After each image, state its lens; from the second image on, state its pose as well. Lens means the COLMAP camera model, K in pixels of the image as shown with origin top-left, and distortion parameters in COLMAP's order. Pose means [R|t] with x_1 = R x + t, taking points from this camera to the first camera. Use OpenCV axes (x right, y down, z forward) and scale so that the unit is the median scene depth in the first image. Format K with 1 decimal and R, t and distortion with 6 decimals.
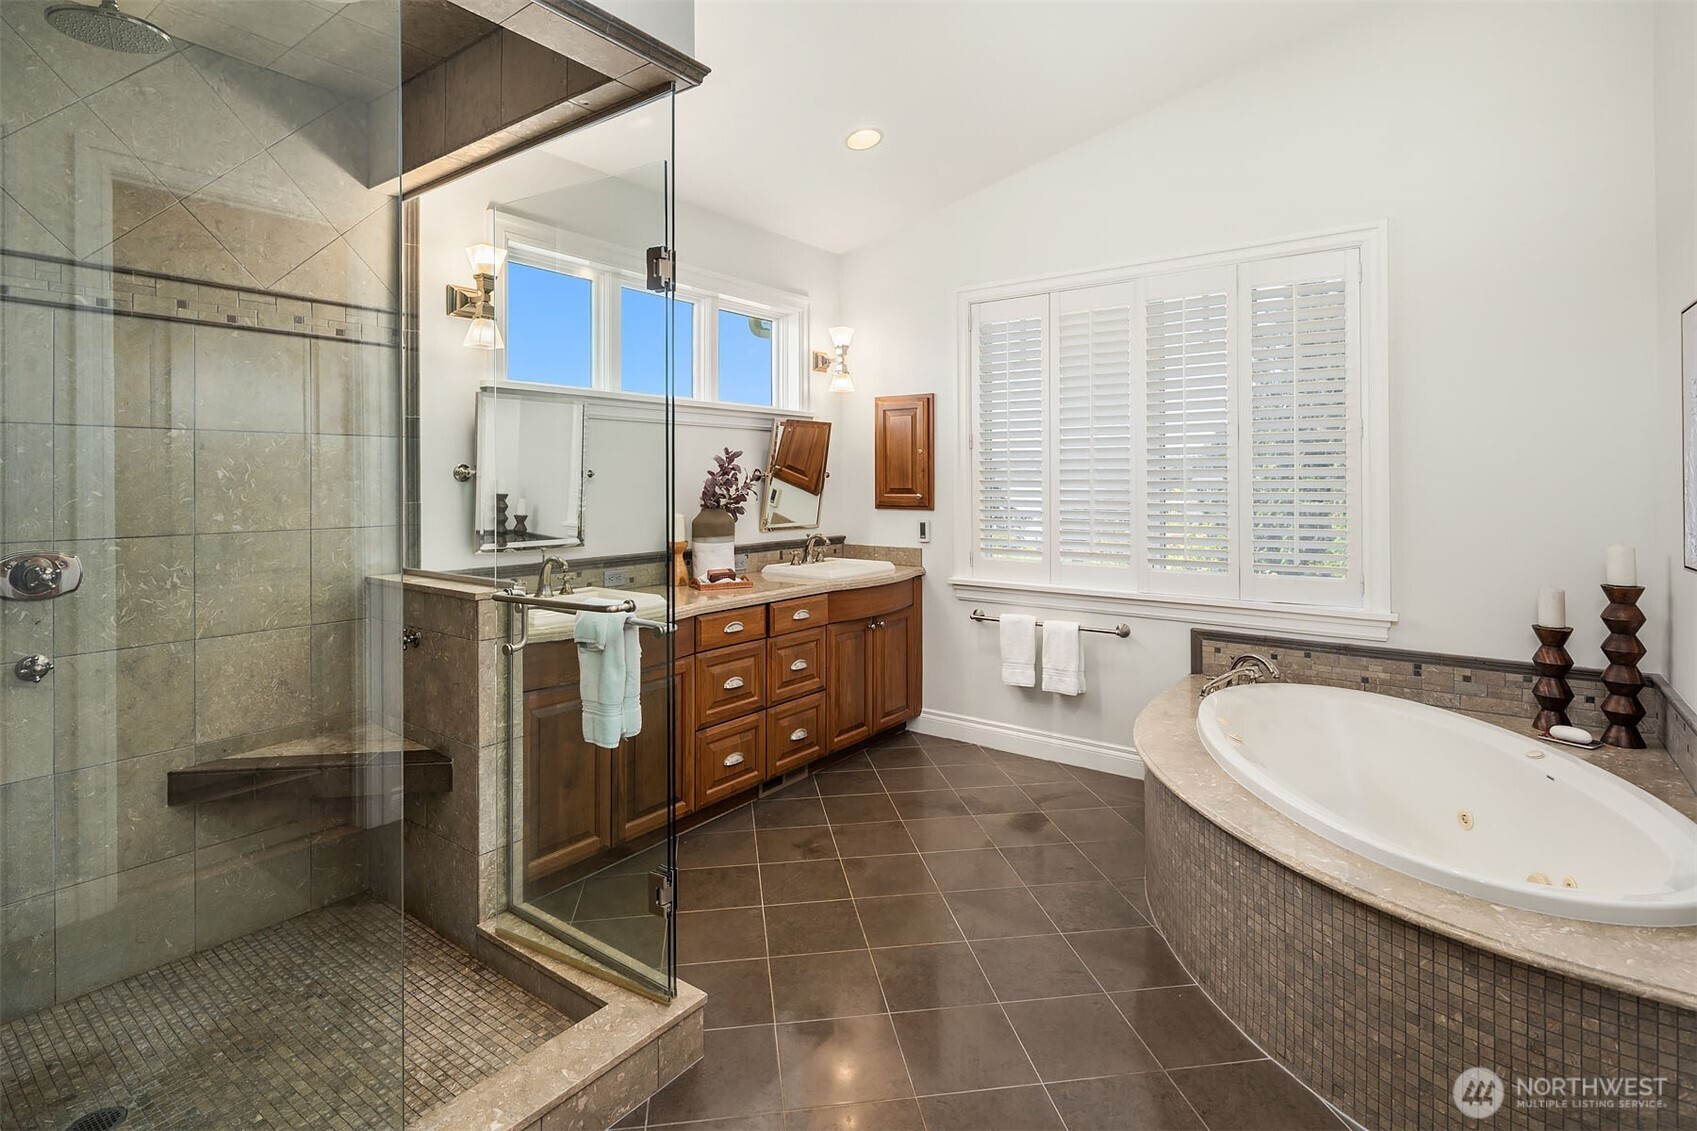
lens RADIAL K [[849.1, 0, 852.3], [0, 849.1, 481.9], [0, 0, 1]] dist [0.006434, -0.001843]
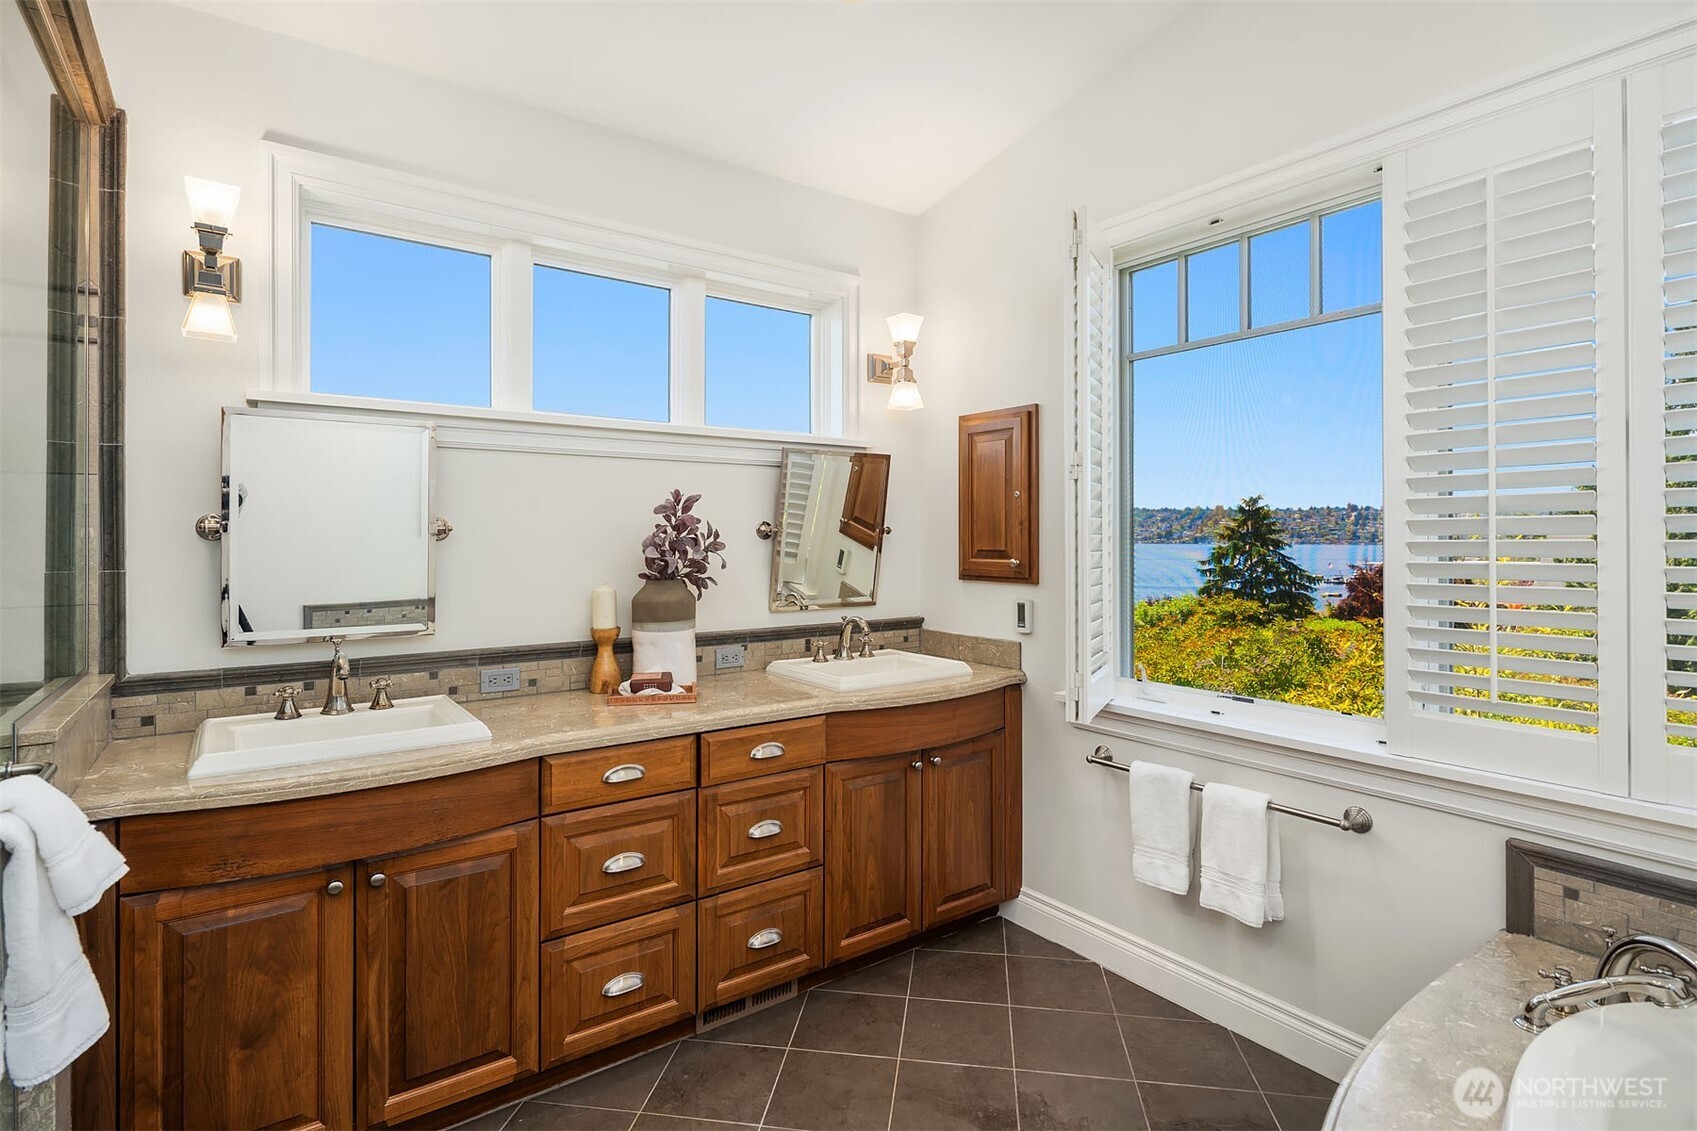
lens RADIAL K [[849.1, 0, 832.0], [0, 849.1, 537.3], [0, 0, 1]] dist [0.006434, -0.001843]
pose [[0.948870, 0.002163, -0.315661, 0.169315], [-0.002027, 0.999998, 0.000760, -0.003235], [0.315662, -0.000081, 0.948872, 0.376872]]
